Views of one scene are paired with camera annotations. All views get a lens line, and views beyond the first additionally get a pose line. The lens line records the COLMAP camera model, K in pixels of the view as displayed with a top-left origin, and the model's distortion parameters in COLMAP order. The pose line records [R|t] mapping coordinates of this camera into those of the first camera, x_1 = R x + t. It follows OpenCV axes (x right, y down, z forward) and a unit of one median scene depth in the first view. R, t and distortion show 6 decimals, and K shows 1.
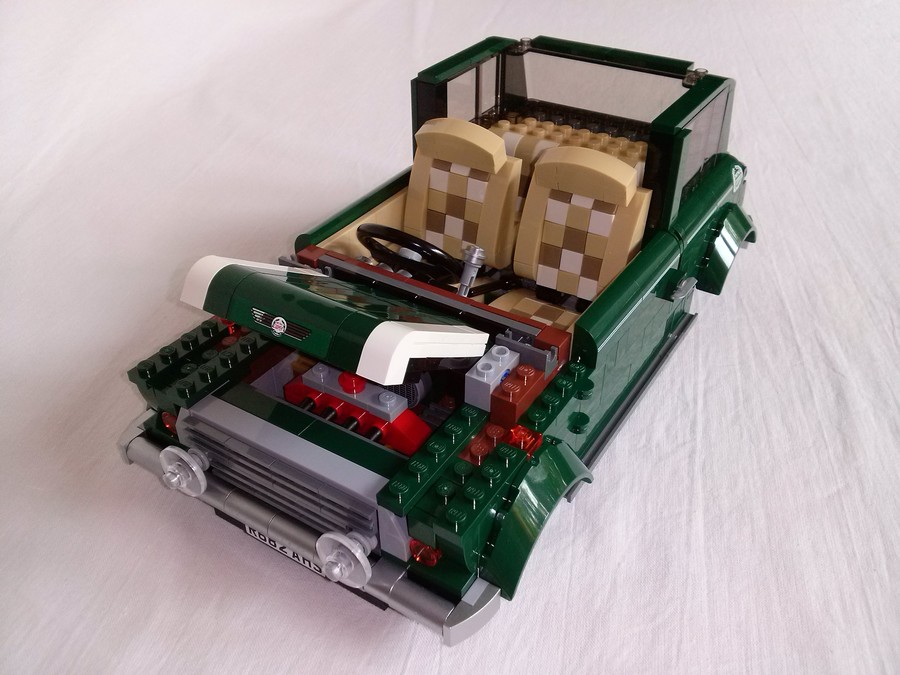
lens RADIAL K [[828.6, 0, 450.0], [0, 828.6, 337.5], [0, 0, 1]] dist [-0.006888, -0.026400]
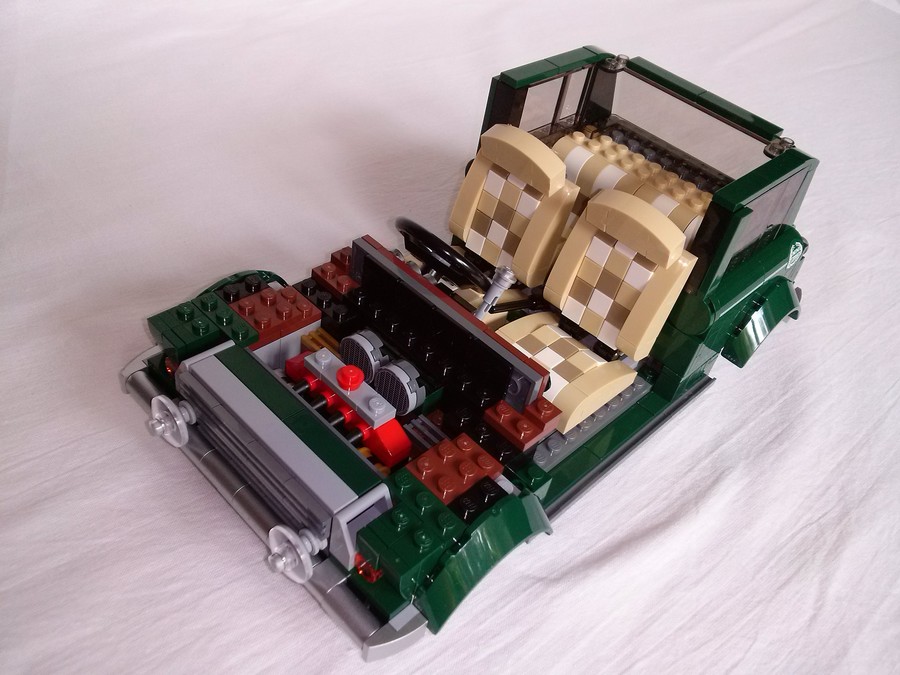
lens RADIAL K [[828.6, 0, 450.0], [0, 828.6, 337.5], [0, 0, 1]] dist [-0.006888, -0.026400]
pose [[0.964908, 0.258424, -0.046570, 0.029473], [-0.253161, 0.962616, 0.096328, -0.098834], [0.069723, -0.081158, 0.994260, 0.000042]]
